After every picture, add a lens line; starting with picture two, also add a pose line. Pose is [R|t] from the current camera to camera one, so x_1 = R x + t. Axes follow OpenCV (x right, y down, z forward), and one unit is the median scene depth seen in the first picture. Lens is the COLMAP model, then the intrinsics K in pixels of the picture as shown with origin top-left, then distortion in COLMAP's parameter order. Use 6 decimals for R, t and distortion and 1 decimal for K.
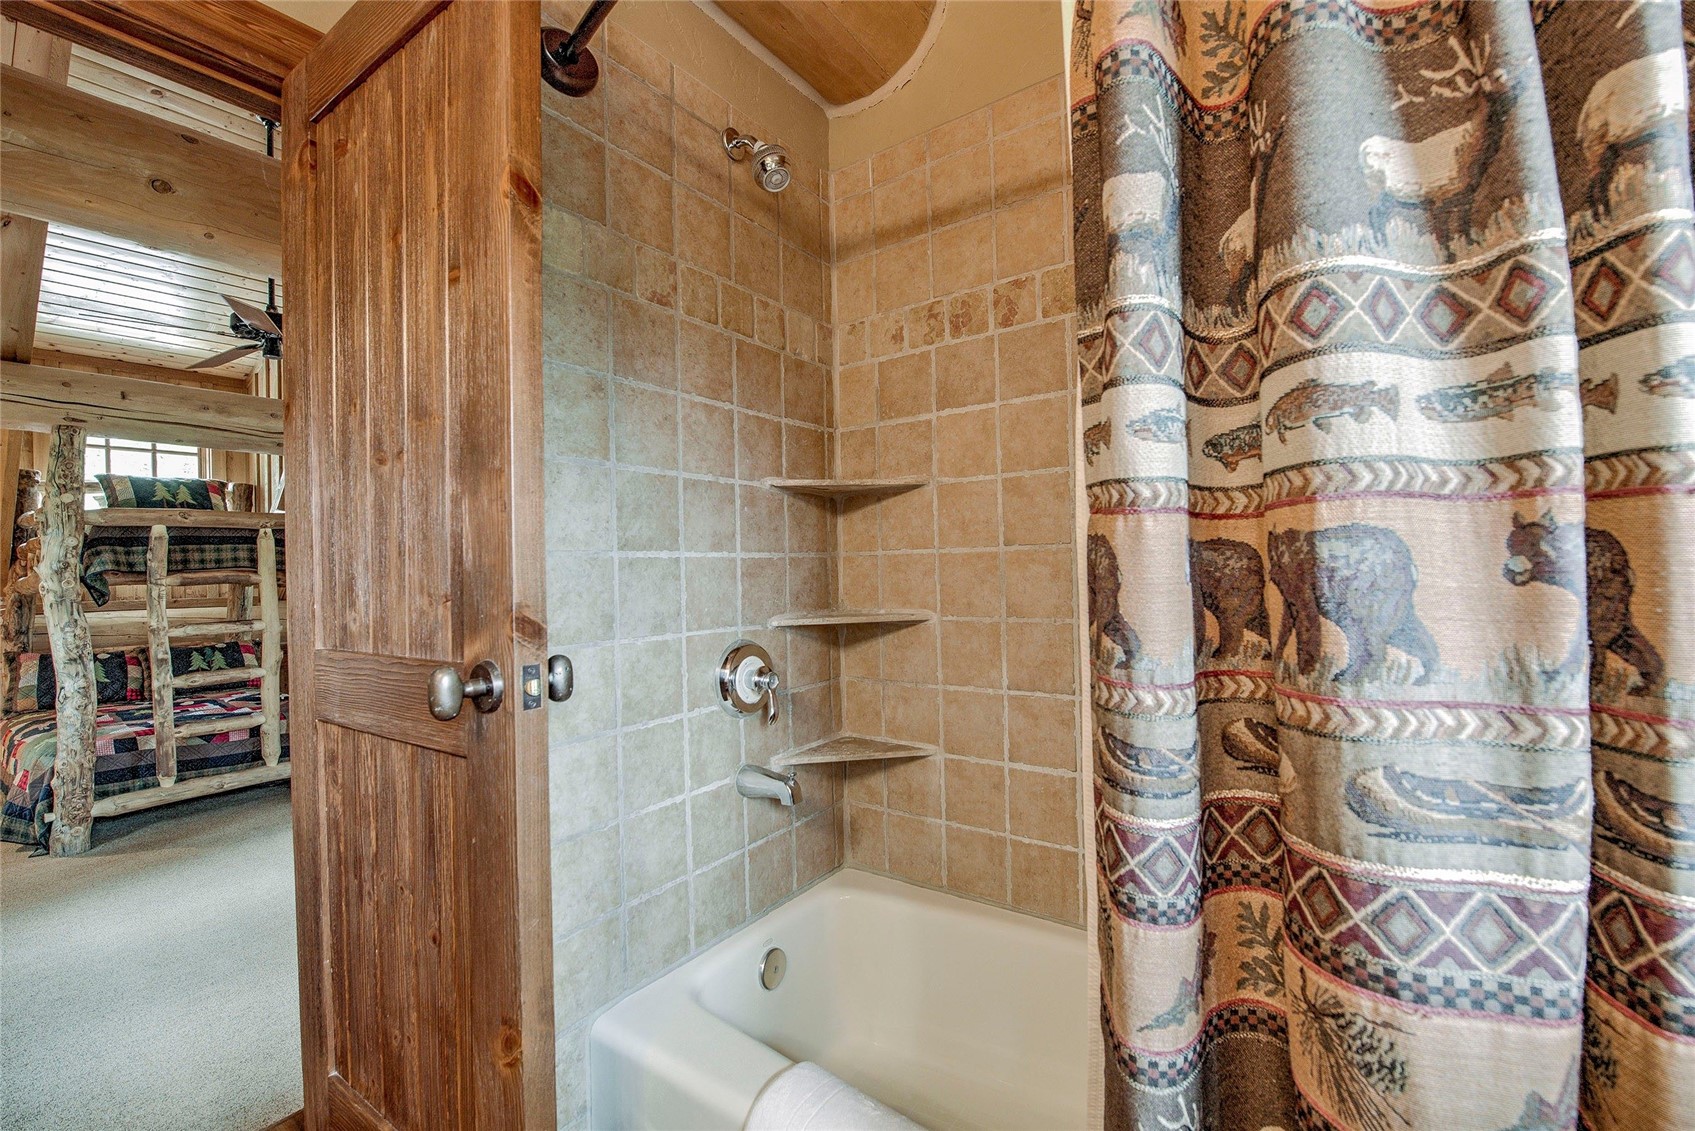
lens RADIAL K [[724.1, 0, 839.4], [0, 724.1, 568.7], [0, 0, 1]] dist [-0.013367, -0.002123]
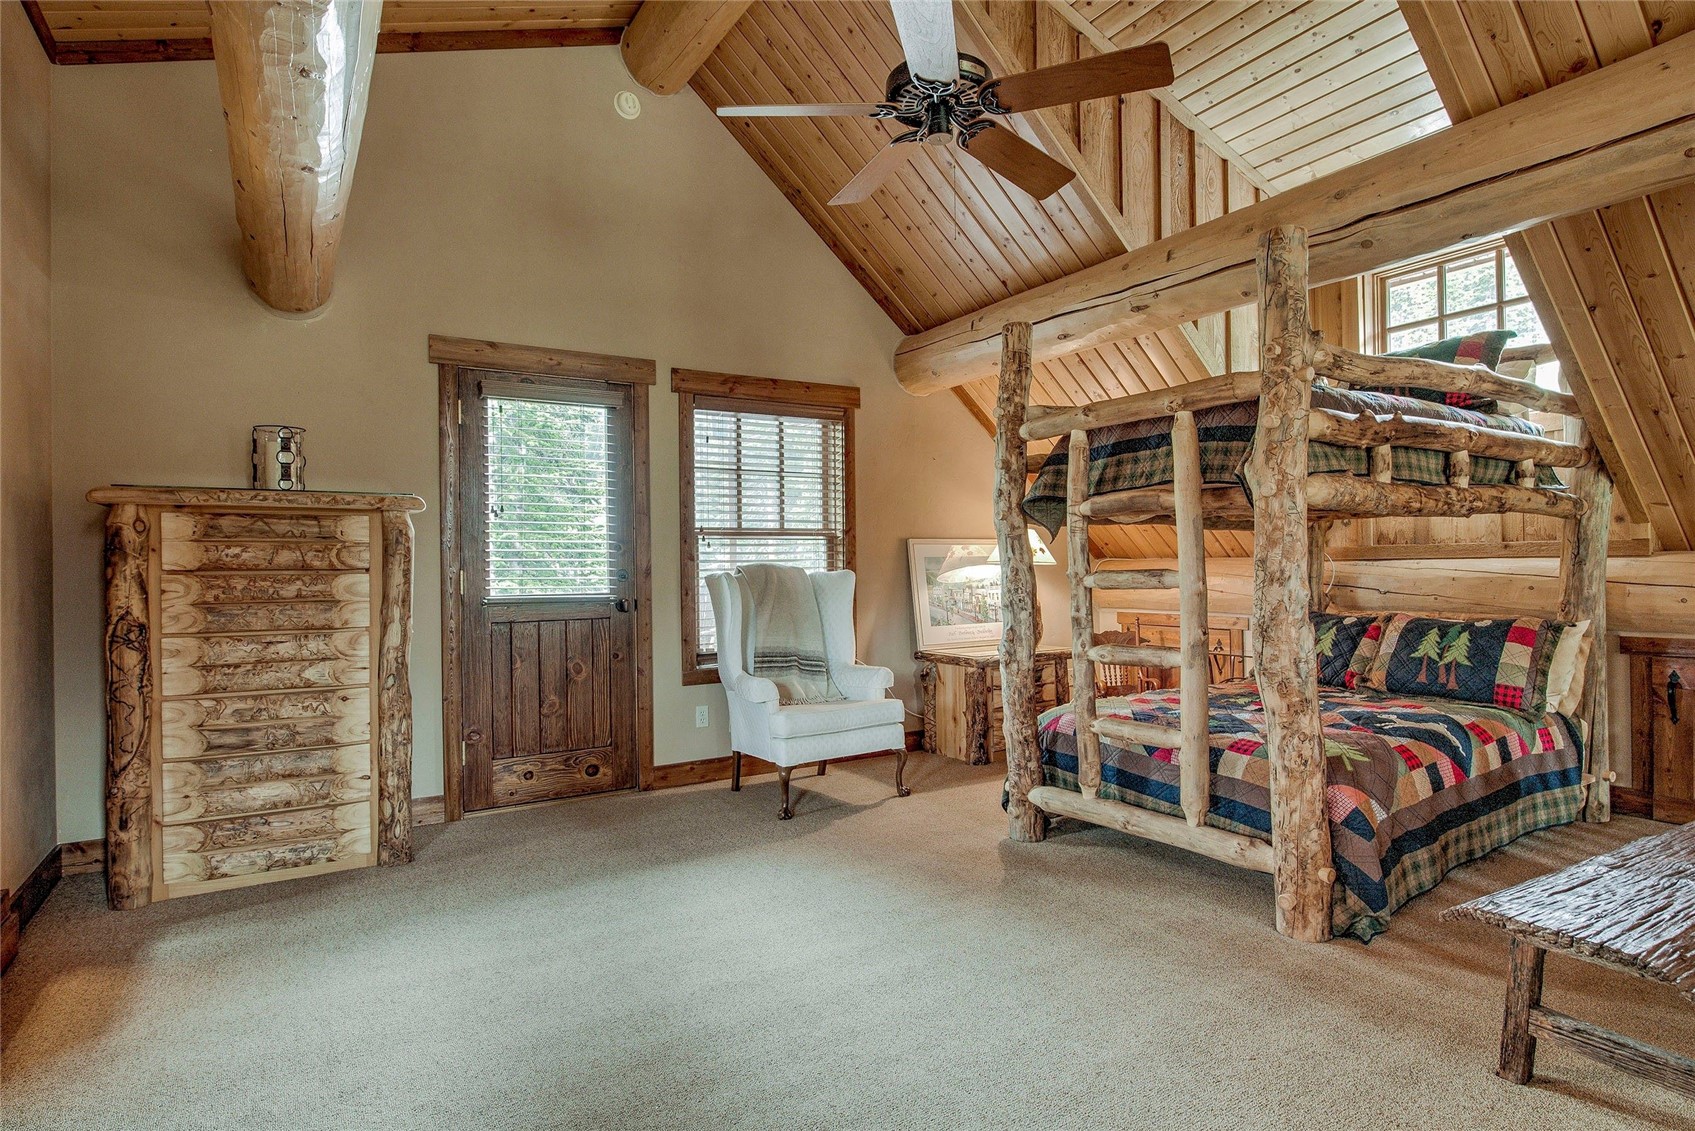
lens RADIAL K [[903.0, 0, 844.9], [0, 903.0, 566.4], [0, 0, 1]] dist [0.002445, 0.000430]
pose [[-0.382867, 0.025630, -0.923448, -0.027266], [0.022999, 0.999570, 0.018208, 0.053390], [0.923517, -0.014267, -0.383292, 1.136734]]
